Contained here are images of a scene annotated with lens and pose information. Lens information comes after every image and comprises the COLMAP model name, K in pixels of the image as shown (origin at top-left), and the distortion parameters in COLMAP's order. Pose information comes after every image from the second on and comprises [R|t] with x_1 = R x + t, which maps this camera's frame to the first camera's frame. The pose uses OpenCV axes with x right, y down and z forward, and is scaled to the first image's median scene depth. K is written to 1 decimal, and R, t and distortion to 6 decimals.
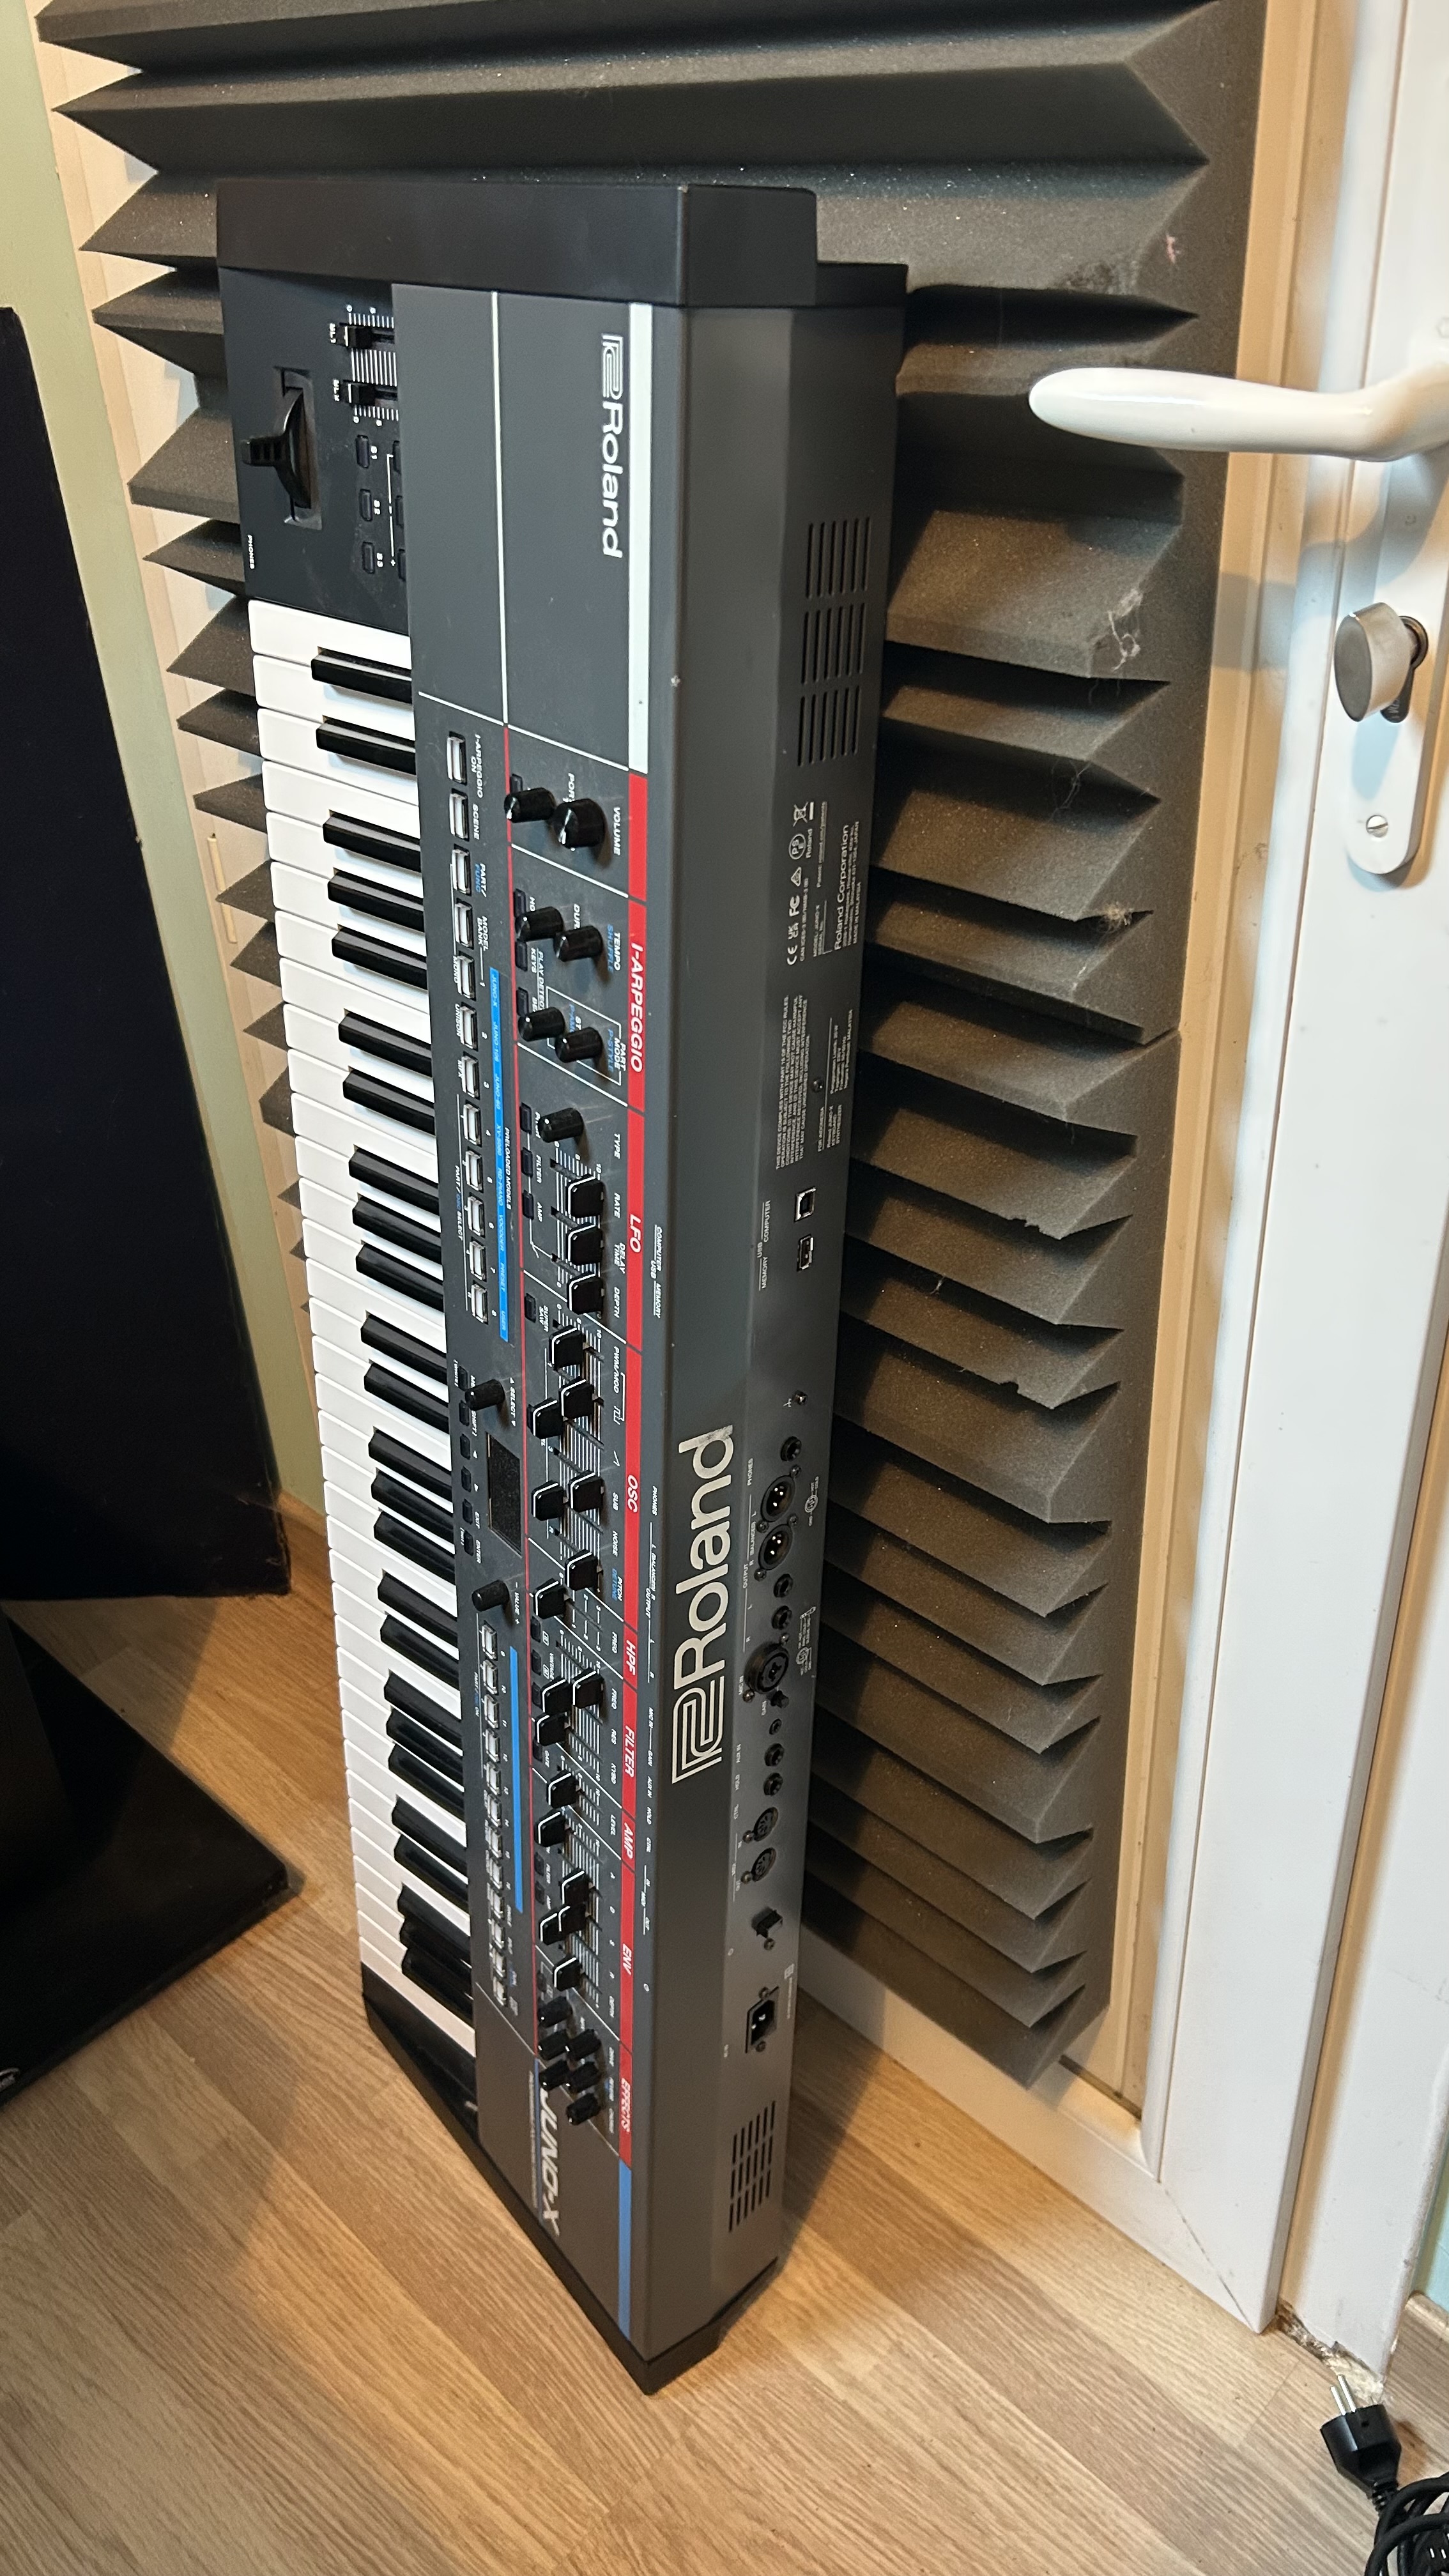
lens RADIAL K [[2076.3, 0, 724.5], [0, 2076.3, 1288.0], [0, 0, 1]] dist [0.051475, -0.098808]
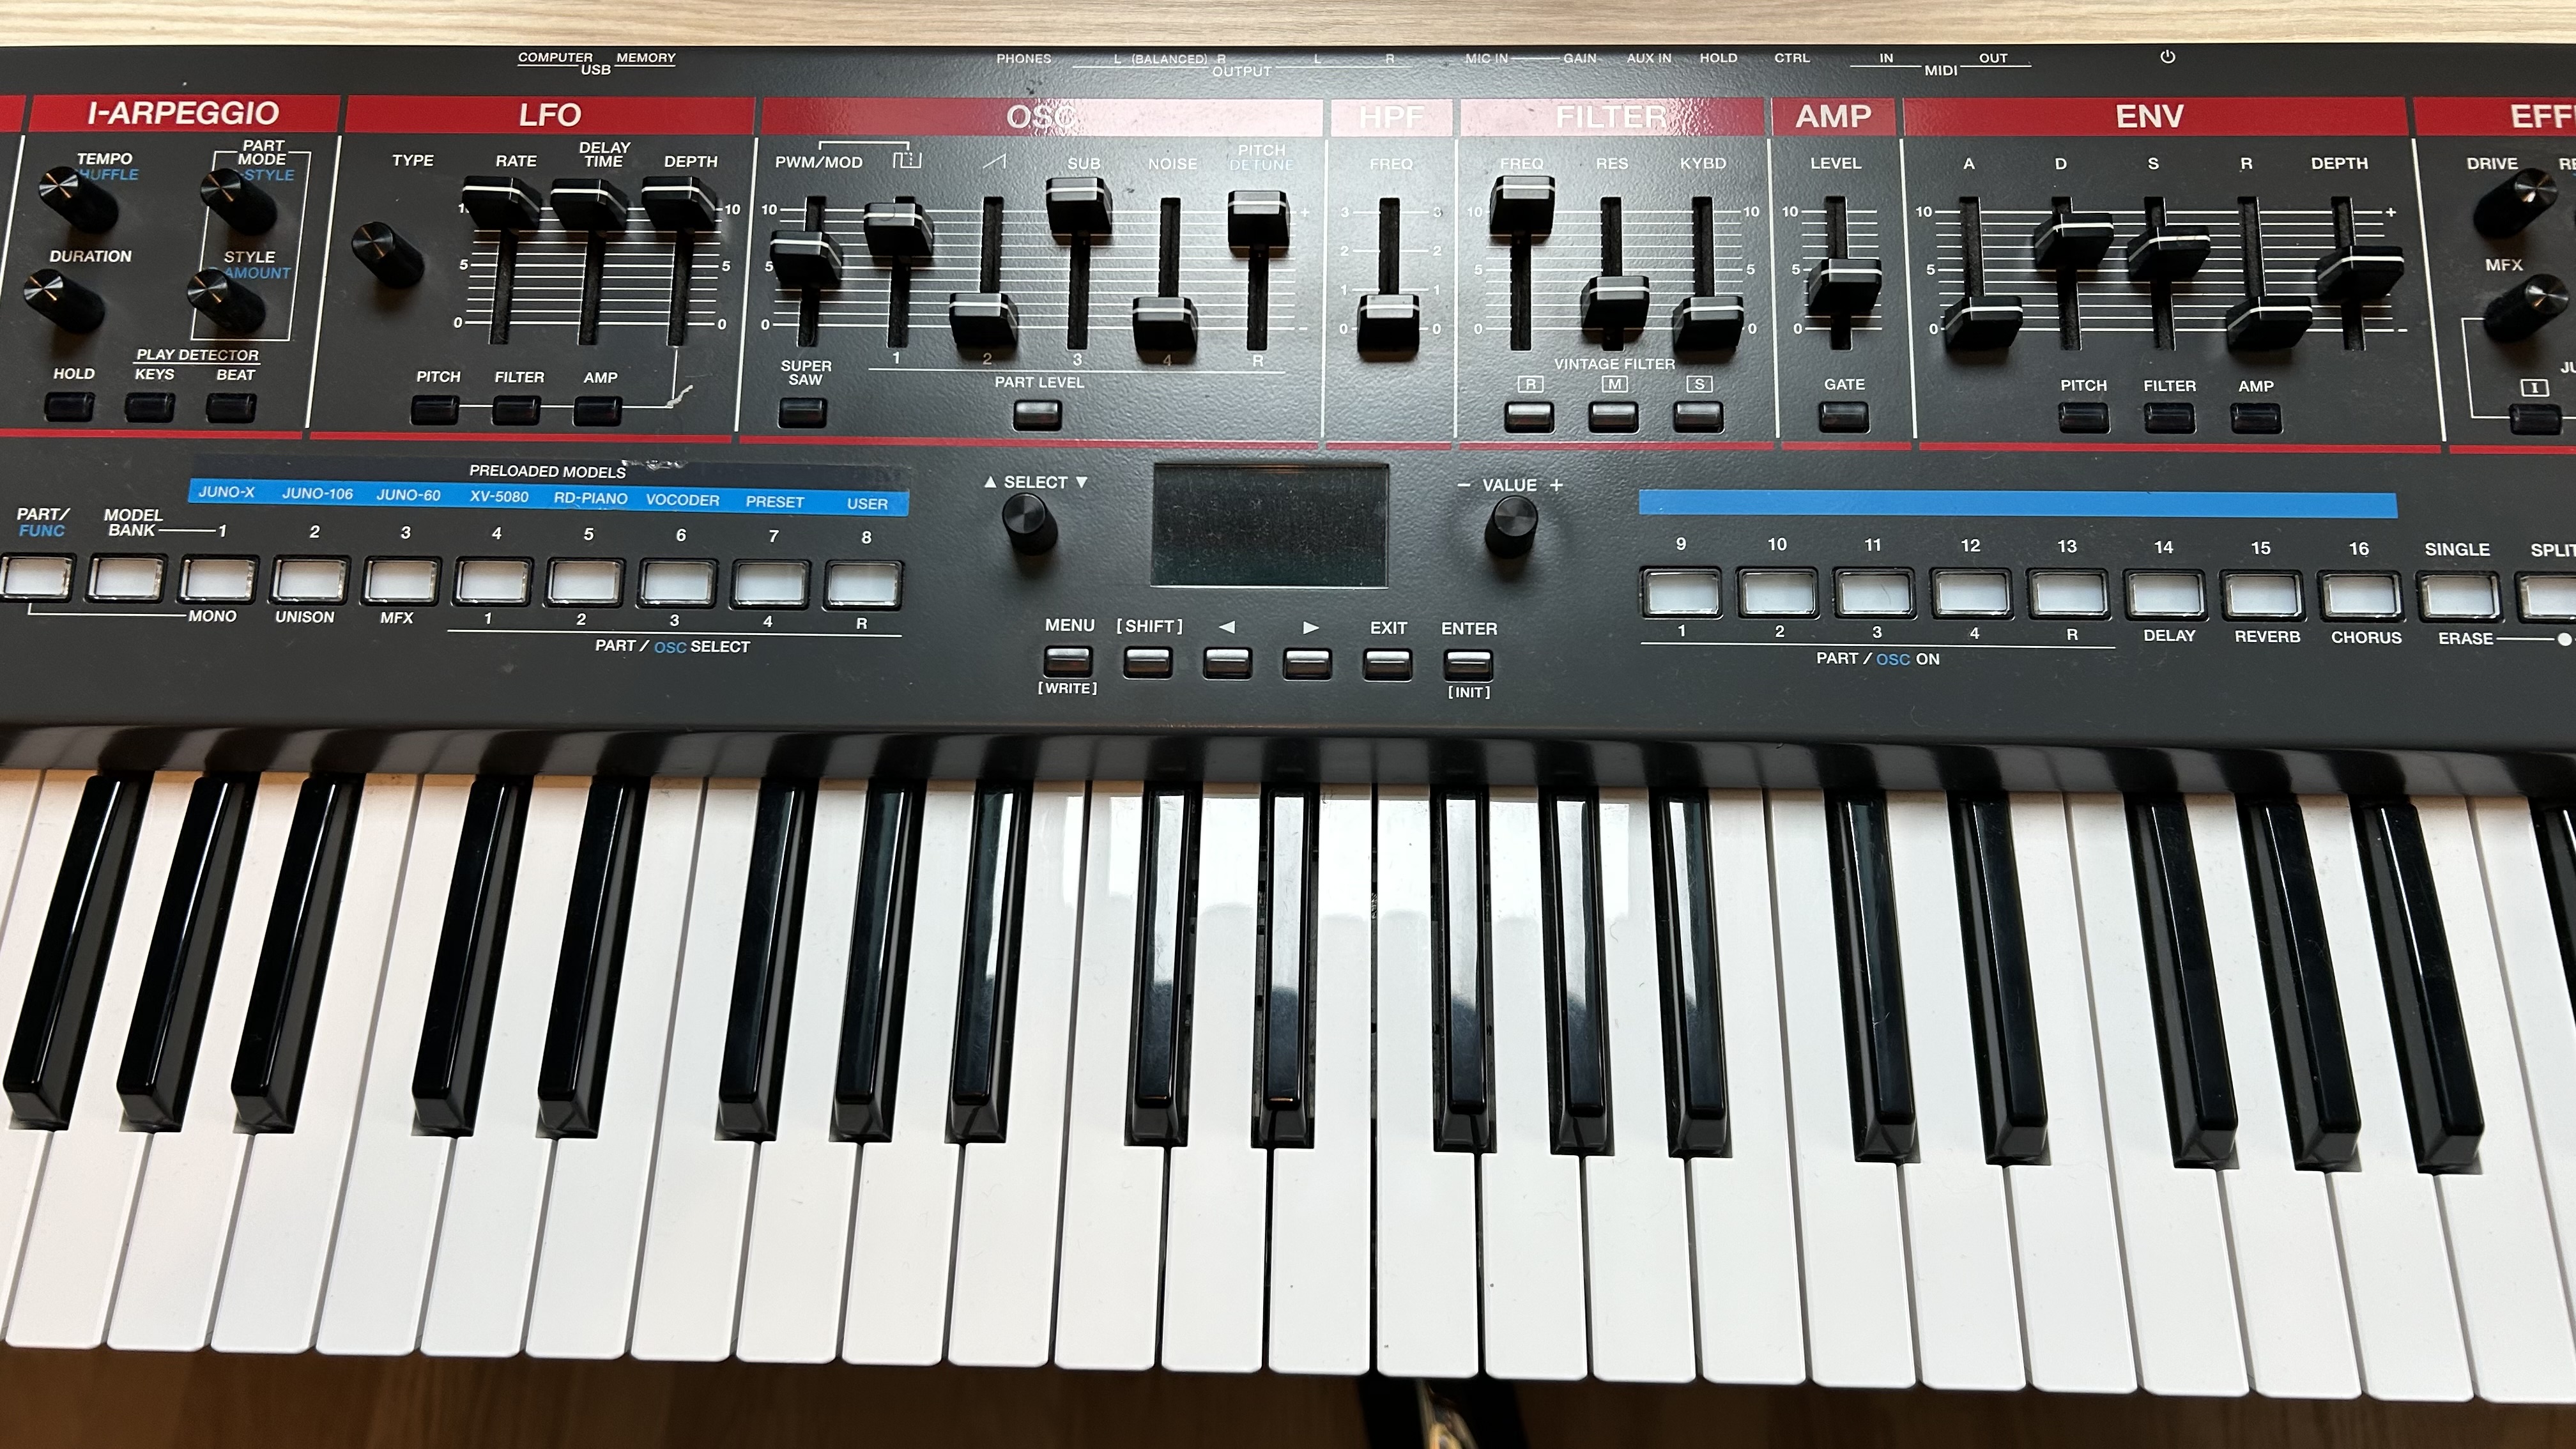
lens RADIAL K [[2012.2, 0, 1288.4], [0, 2012.2, 668.0], [0, 0, 1]] dist [-0.001054, -0.009109]
pose [[0.020131, -0.452361, 0.891608, -0.666798], [0.871239, -0.429526, -0.237593, 0.245851], [0.490447, 0.781586, 0.385468, 1.009256]]
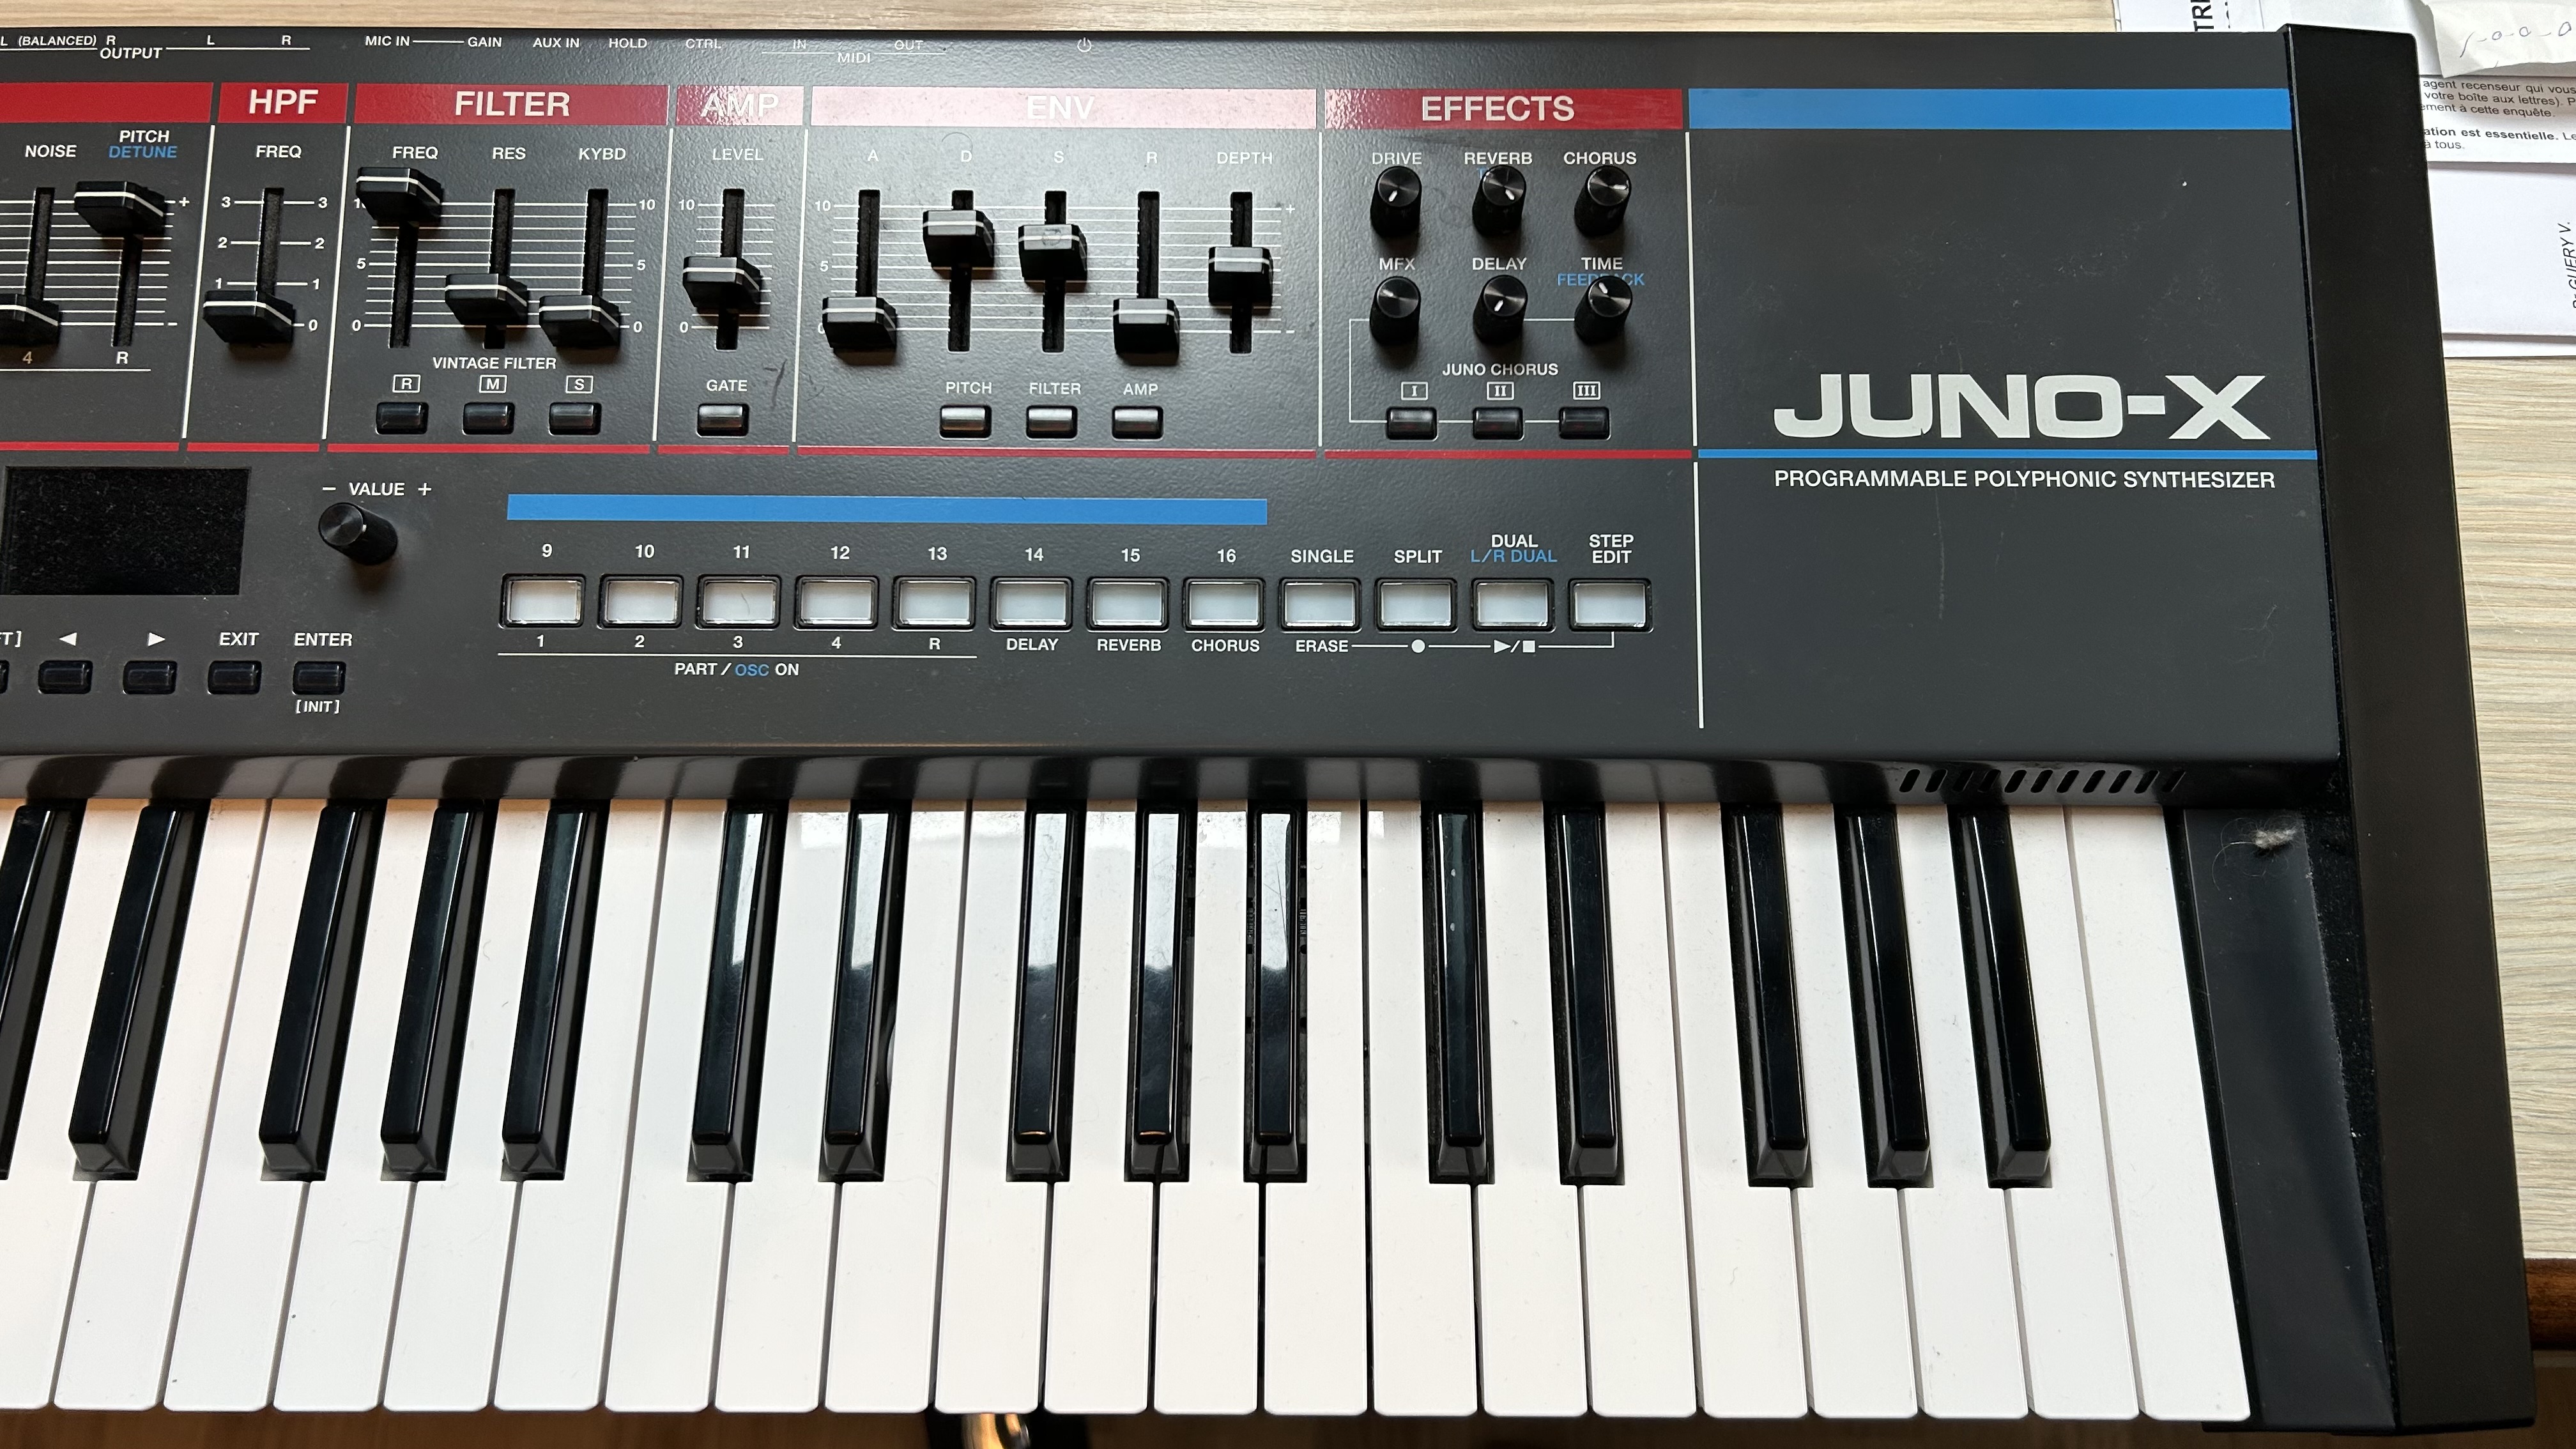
lens RADIAL K [[2076.3, 0, 1288.0], [0, 2076.3, 724.5], [0, 0, 1]] dist [0.051475, -0.098808]
pose [[-0.017763, -0.470177, 0.882394, -0.668378], [0.877685, -0.430052, -0.211482, 0.503411], [0.478909, 0.770707, 0.420306, 1.152116]]
